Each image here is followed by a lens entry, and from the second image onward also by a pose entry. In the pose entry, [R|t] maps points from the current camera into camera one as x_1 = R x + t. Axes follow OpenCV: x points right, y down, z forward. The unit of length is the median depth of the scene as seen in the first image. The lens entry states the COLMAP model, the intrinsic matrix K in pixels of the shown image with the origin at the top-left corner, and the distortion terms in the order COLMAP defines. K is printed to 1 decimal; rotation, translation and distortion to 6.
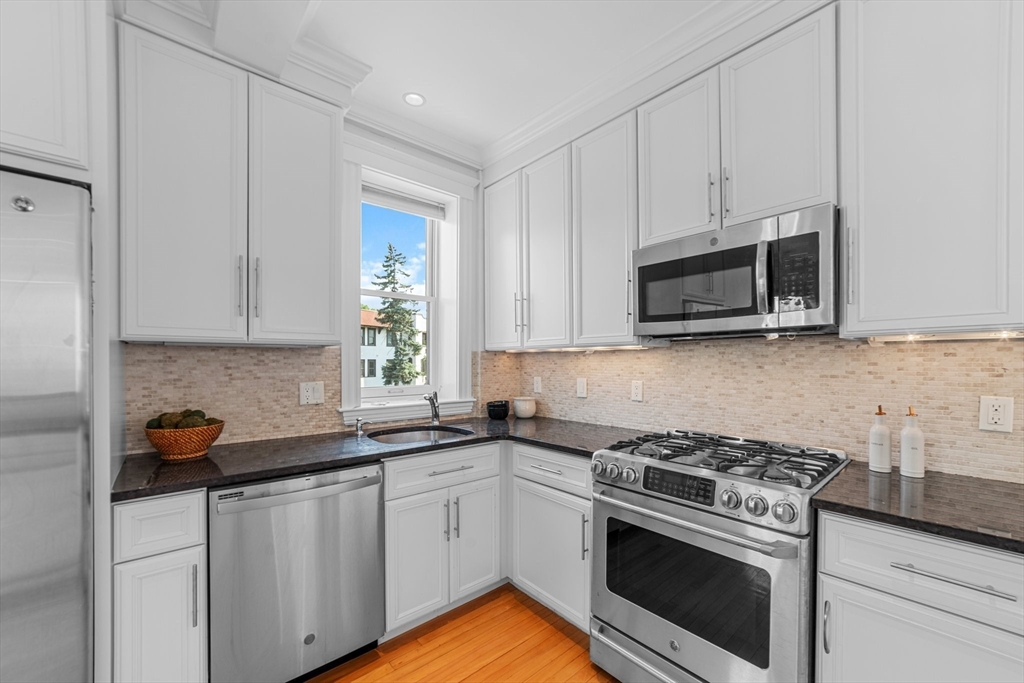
lens RADIAL K [[395.3, 0, 522.0], [0, 395.3, 360.8], [0, 0, 1]] dist [-0.003120, 0.000700]
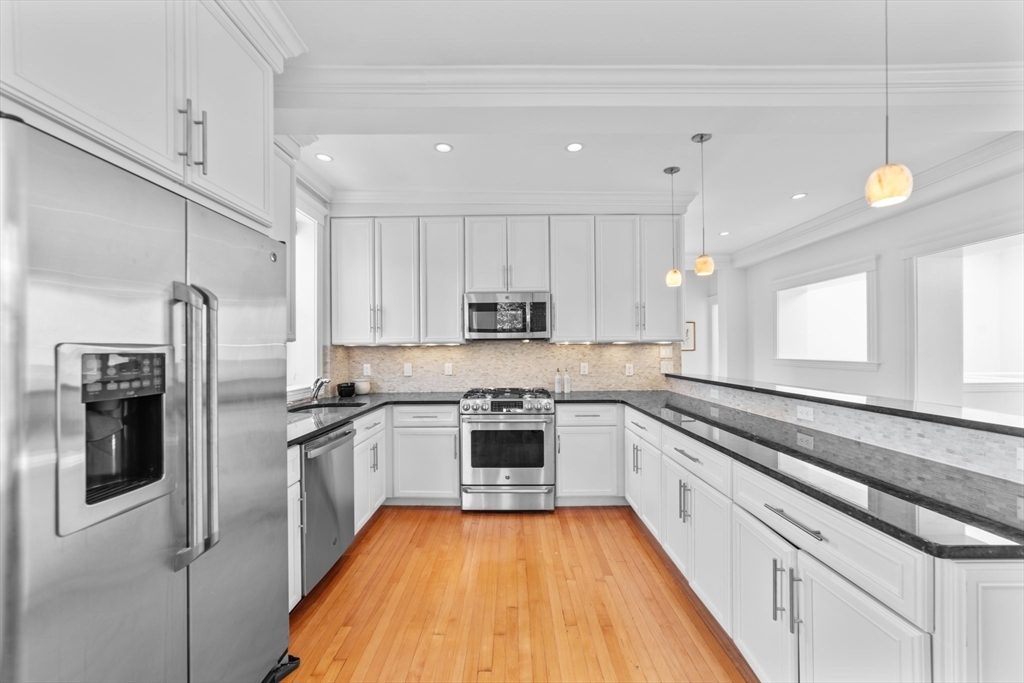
lens RADIAL K [[395.3, 0, 503.0], [0, 395.3, 340.5], [0, 0, 1]] dist [-0.003120, 0.000700]
pose [[0.679795, 0.011585, 0.733311, -0.874613], [0.005295, 0.999772, -0.020703, -0.013139], [-0.733383, 0.017957, 0.679578, -0.363376]]
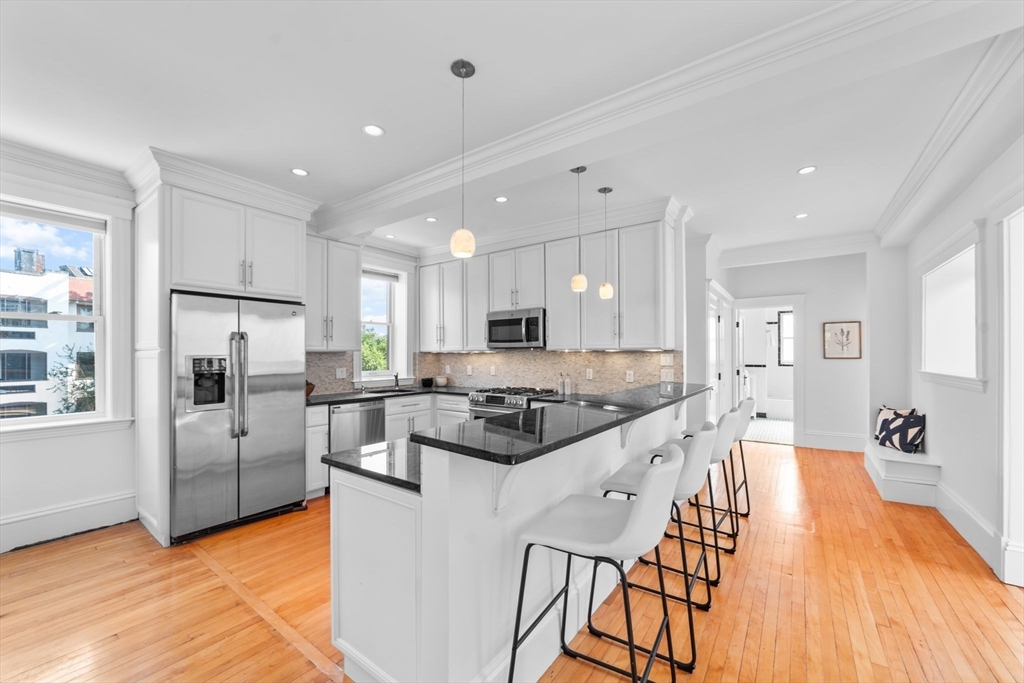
lens RADIAL K [[395.3, 0, 506.6], [0, 395.3, 349.1], [0, 0, 1]] dist [-0.003120, 0.000700]
pose [[0.982540, -0.000702, 0.186050, -0.051145], [0.002720, 0.999940, -0.010594, -0.025474], [-0.186031, 0.010915, 0.982483, -1.303218]]
